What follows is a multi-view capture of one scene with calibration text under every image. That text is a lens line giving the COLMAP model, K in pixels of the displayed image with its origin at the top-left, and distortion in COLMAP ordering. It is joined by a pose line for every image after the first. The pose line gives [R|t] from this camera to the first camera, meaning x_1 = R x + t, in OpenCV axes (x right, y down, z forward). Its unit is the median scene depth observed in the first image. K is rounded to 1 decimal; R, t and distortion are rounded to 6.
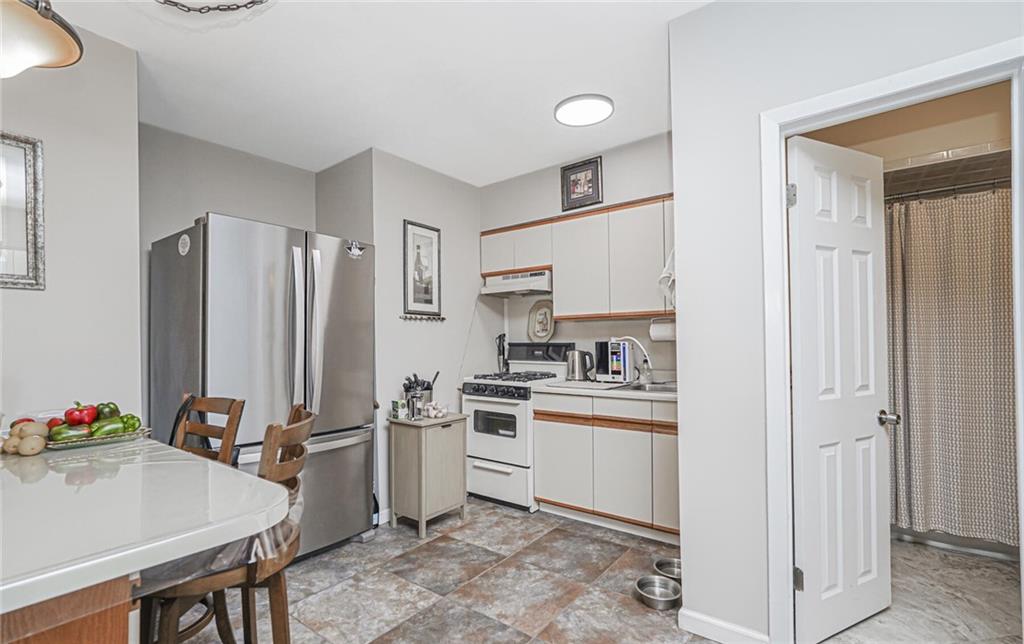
lens RADIAL K [[467.5, 0, 507.1], [0, 467.5, 345.1], [0, 0, 1]] dist [-0.002286, -0.000406]
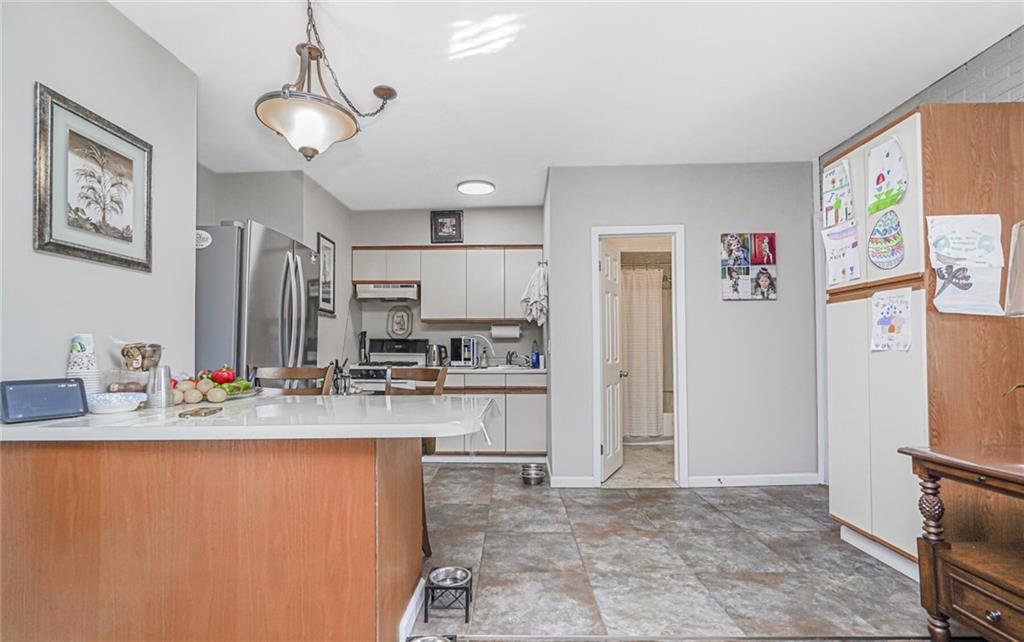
lens RADIAL K [[467.5, 0, 507.1], [0, 467.5, 344.1], [0, 0, 1]] dist [-0.002286, -0.000406]
pose [[0.810762, 0.017213, 0.585123, -0.510611], [-0.004362, 0.999717, -0.023365, 0.044043], [-0.585360, 0.016391, 0.810608, -0.247118]]
